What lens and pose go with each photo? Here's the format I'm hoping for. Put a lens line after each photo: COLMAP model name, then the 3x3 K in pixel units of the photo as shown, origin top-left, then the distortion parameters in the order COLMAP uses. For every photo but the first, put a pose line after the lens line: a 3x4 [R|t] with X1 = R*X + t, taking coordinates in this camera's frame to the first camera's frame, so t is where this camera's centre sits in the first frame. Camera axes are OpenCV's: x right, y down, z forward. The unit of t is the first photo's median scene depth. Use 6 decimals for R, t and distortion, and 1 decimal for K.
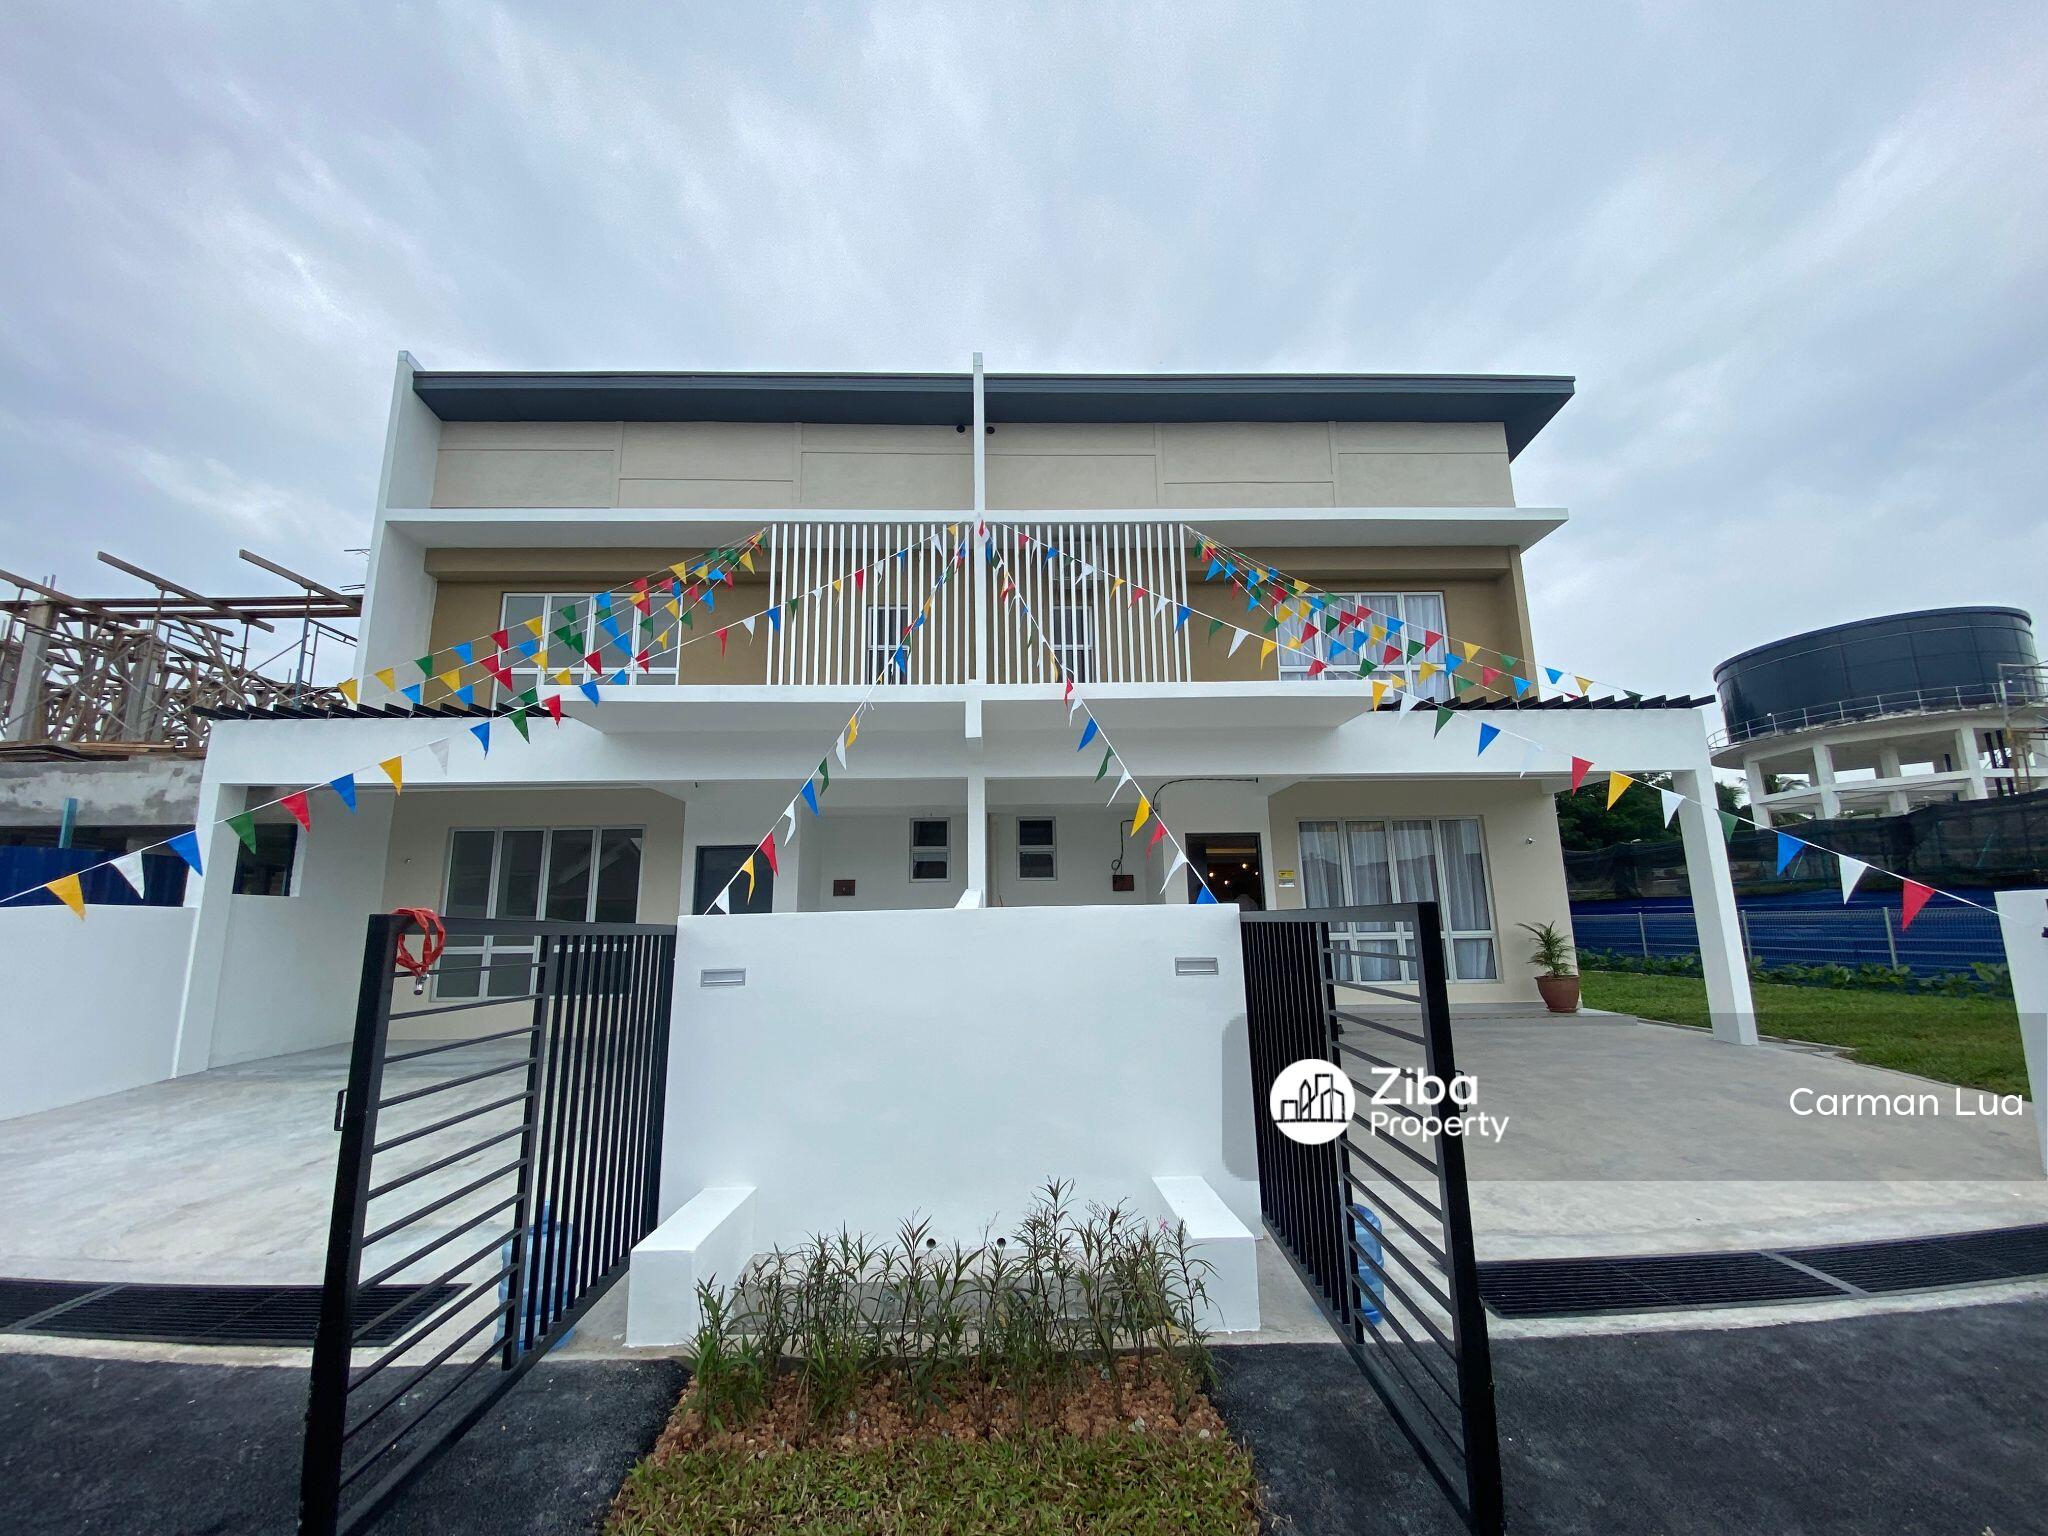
lens RADIAL K [[816.3, 0, 1078.3], [0, 816.3, 772.7], [0, 0, 1]] dist [0.011444, -0.013655]
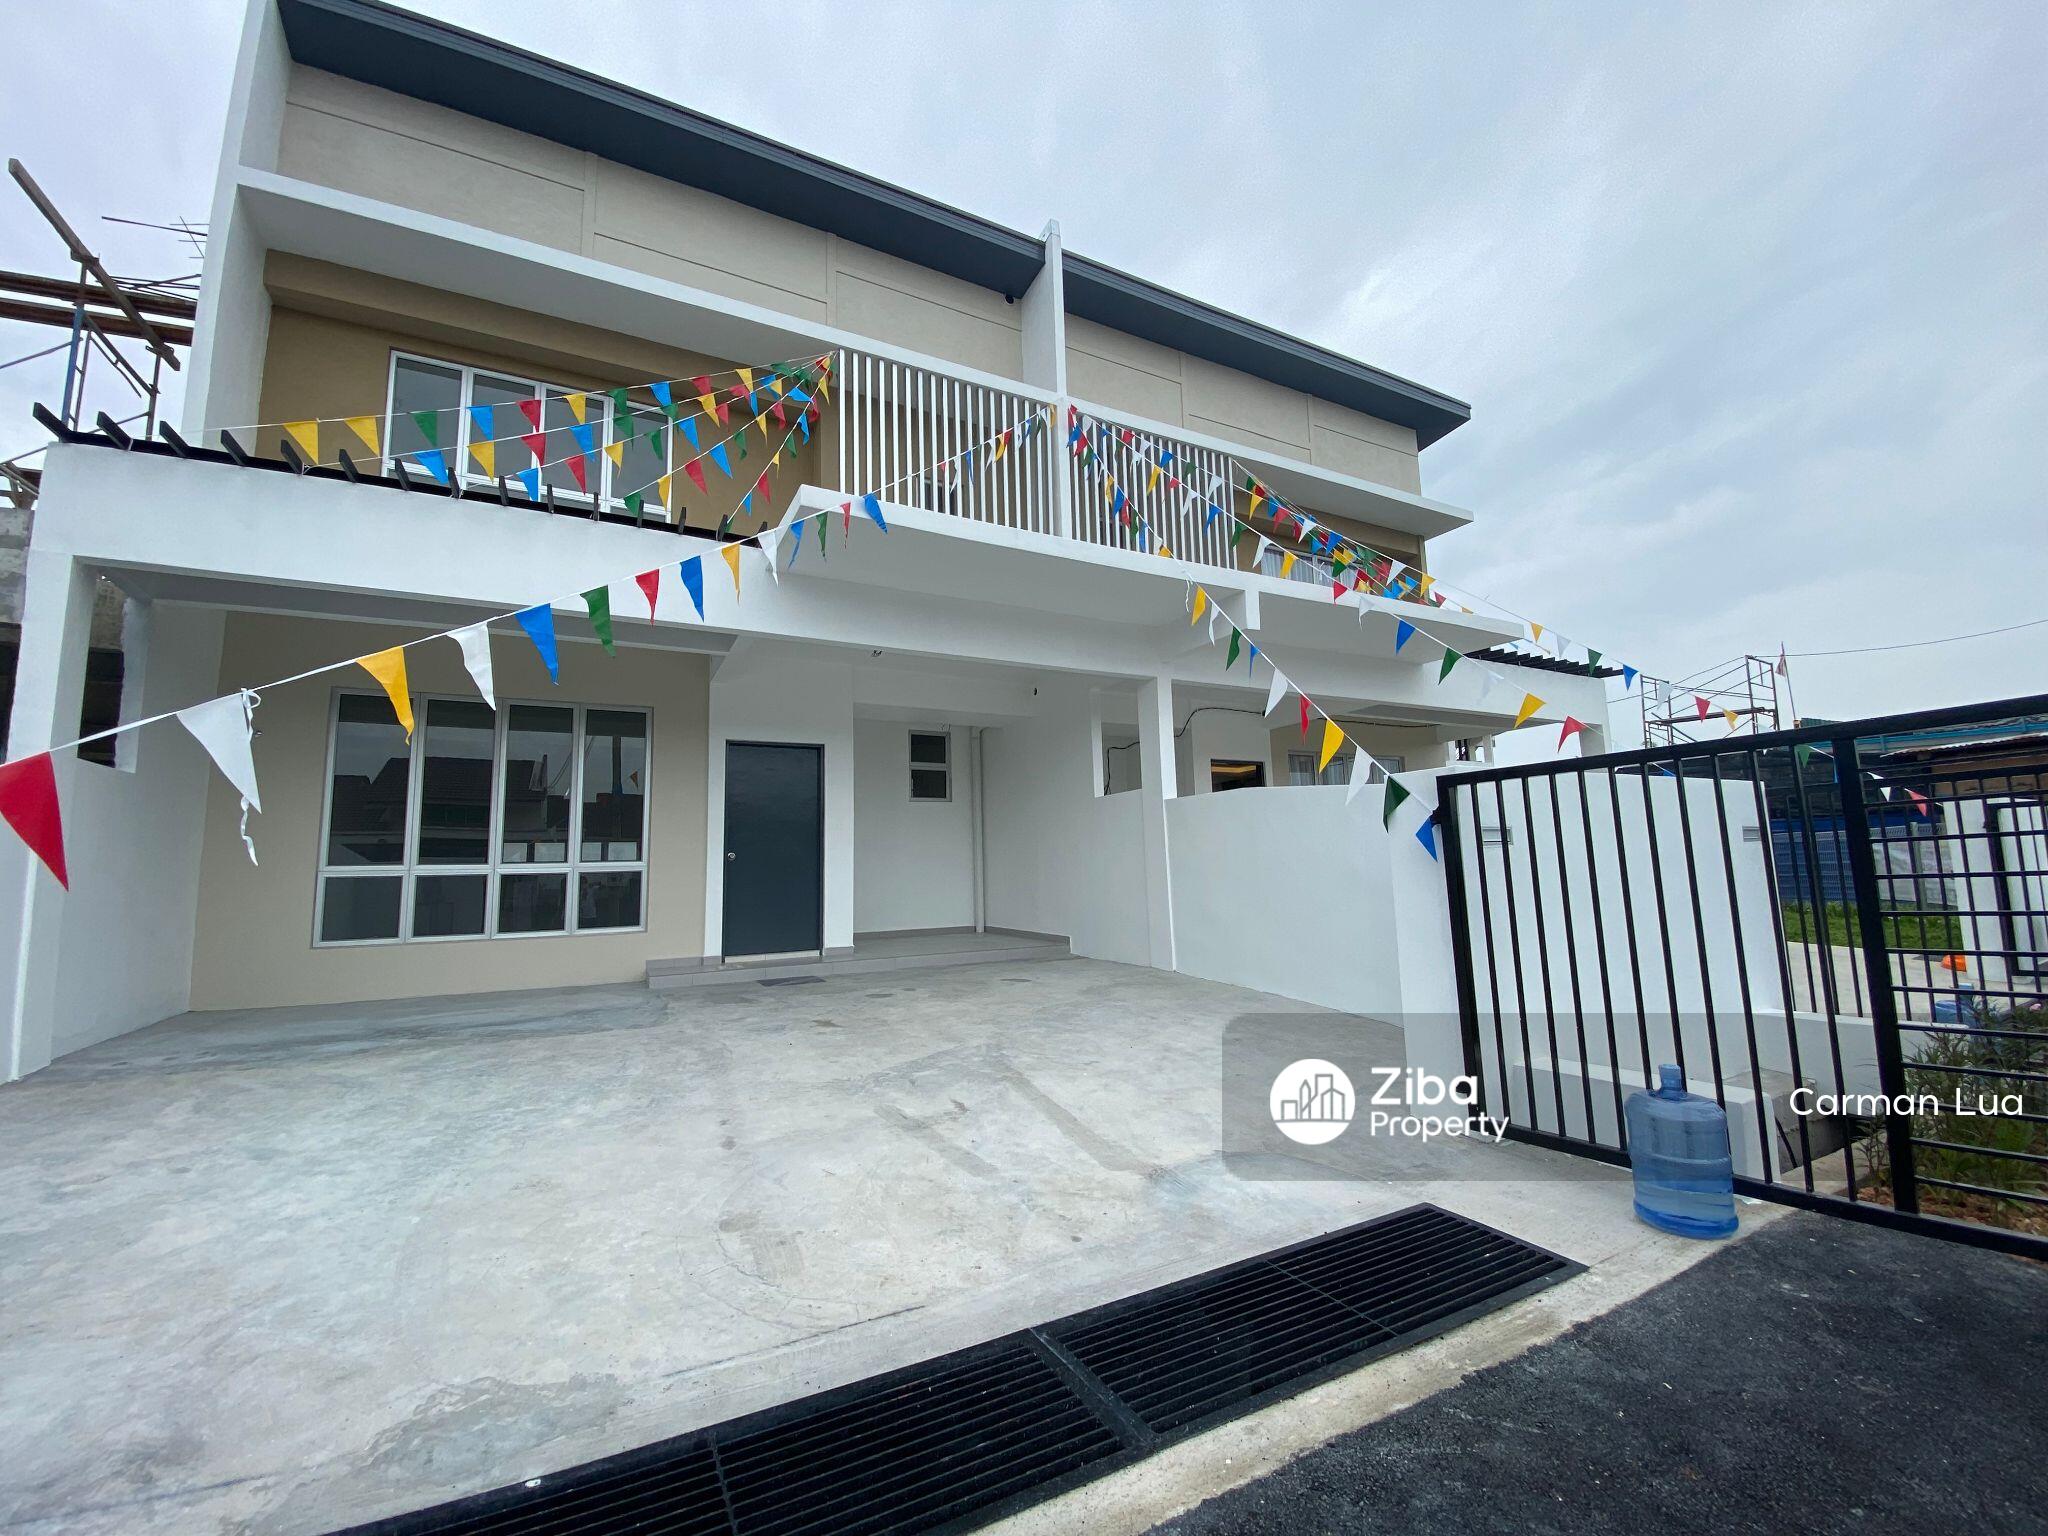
lens RADIAL K [[827.3, 0, 924.6], [0, 827.3, 764.9], [0, 0, 1]] dist [0.017171, -0.018185]
pose [[0.908631, 0.054612, 0.414014, -0.615550], [-0.068246, 0.997503, 0.018199, 0.086942], [-0.411986, -0.044791, 0.910089, 0.194866]]
